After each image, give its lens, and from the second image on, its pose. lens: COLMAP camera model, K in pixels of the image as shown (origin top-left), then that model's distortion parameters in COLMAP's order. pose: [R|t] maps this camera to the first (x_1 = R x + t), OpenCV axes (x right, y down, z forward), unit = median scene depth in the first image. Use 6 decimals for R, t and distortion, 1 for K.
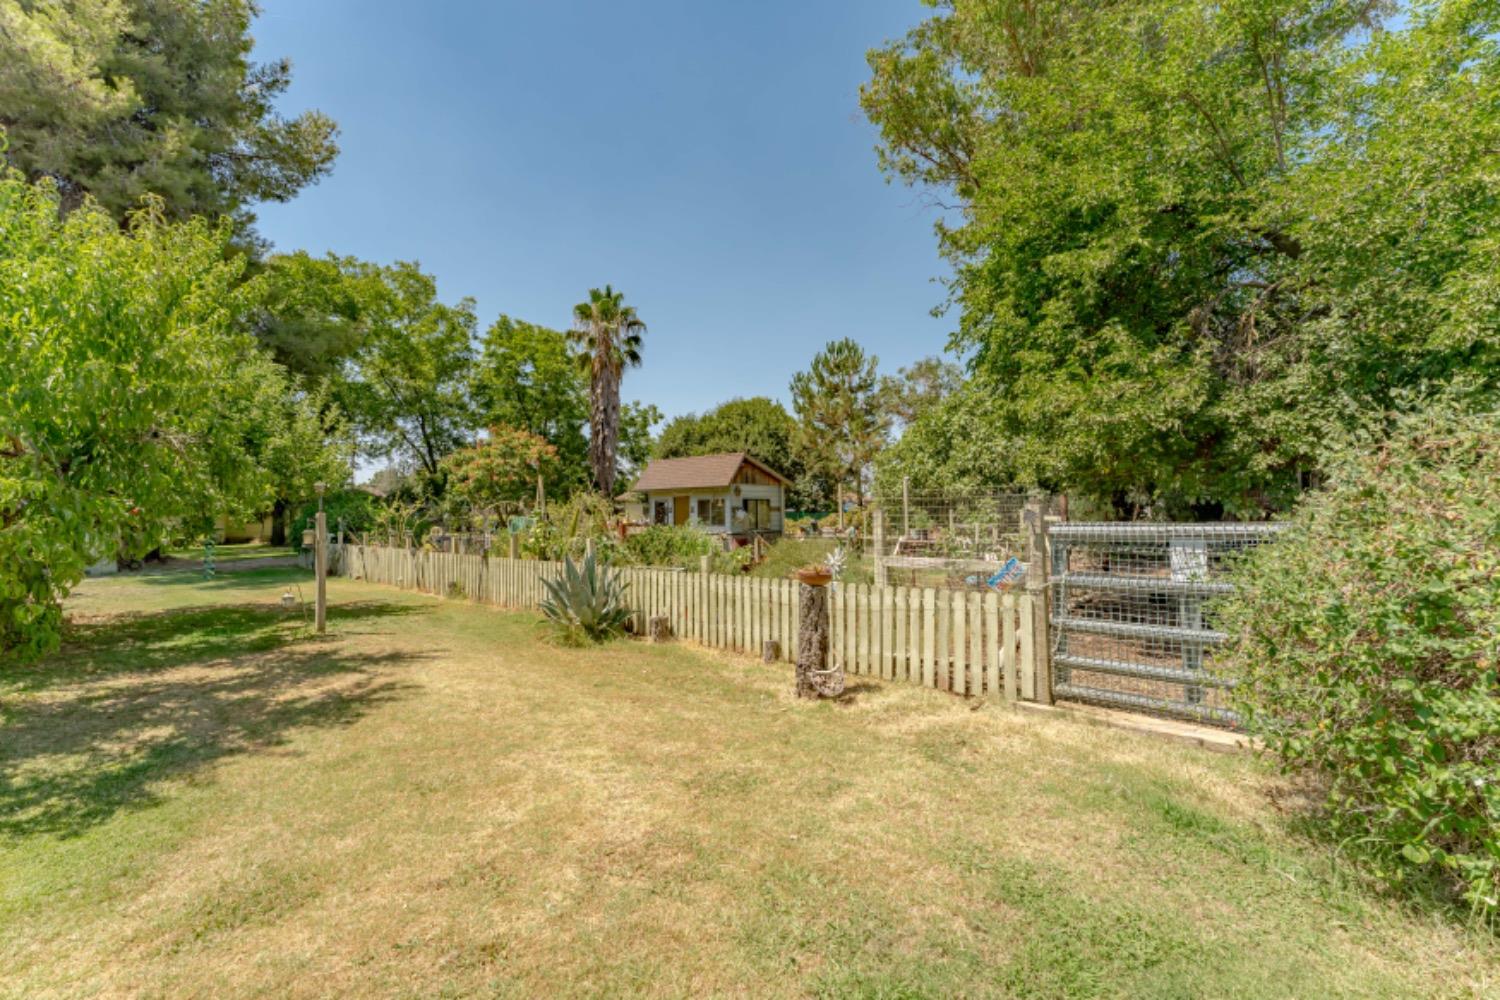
lens RADIAL K [[597.8, 0, 750.0], [0, 597.8, 500.0], [0, 0, 1]] dist [0.000869, 0.000052]
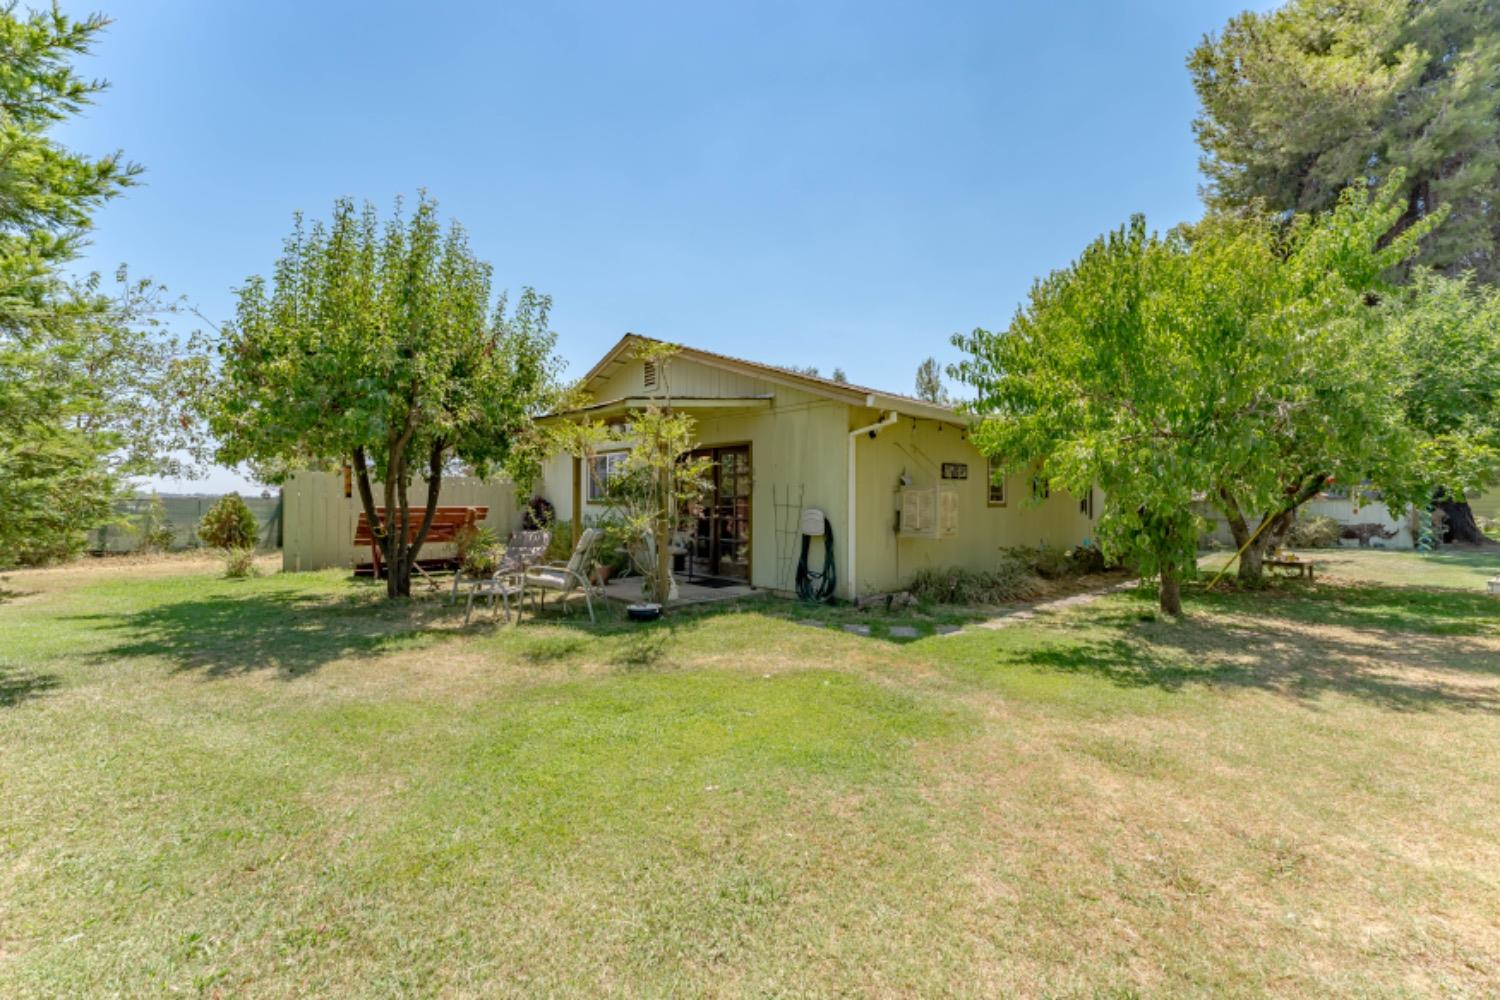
lens RADIAL K [[597.8, 0, 750.0], [0, 597.8, 500.0], [0, 0, 1]] dist [0.000869, 0.000052]
pose [[-0.144586, 0.009263, -0.989449, 0.053680], [0.020390, 0.999772, 0.006380, 0.007809], [0.989282, -0.019253, -0.144742, 0.036005]]
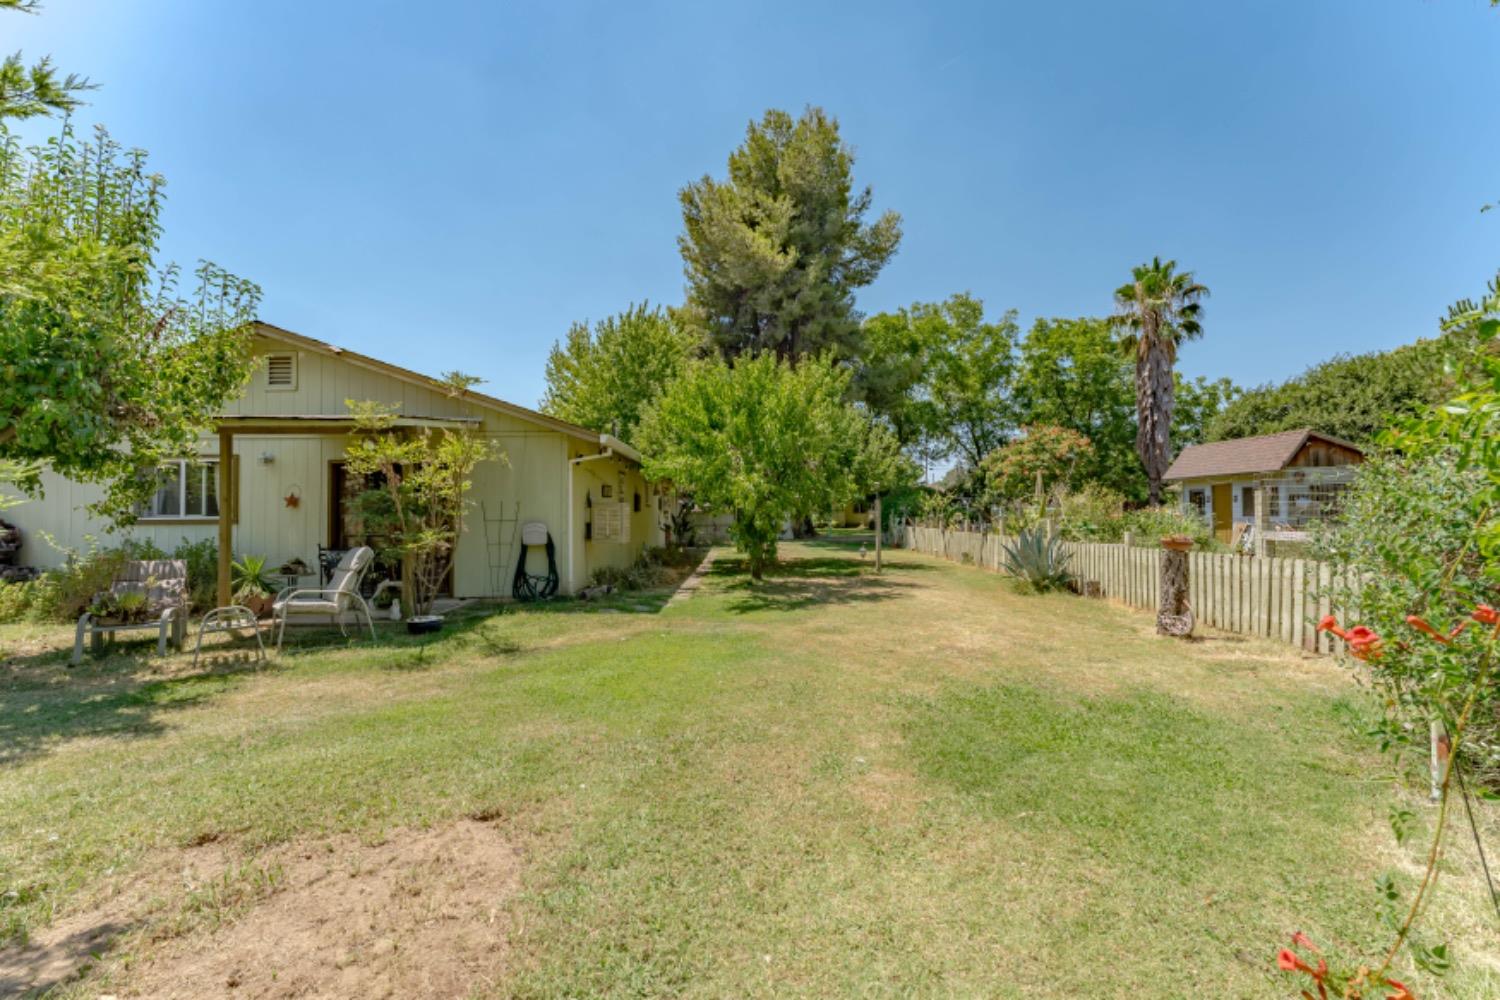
lens RADIAL K [[597.8, 0, 750.0], [0, 597.8, 500.0], [0, 0, 1]] dist [0.000869, 0.000052]
pose [[0.634054, -0.010305, -0.773220, 0.102929], [0.017322, 0.999850, 0.000879, 0.003846], [0.773095, -0.013951, 0.634137, -0.098865]]
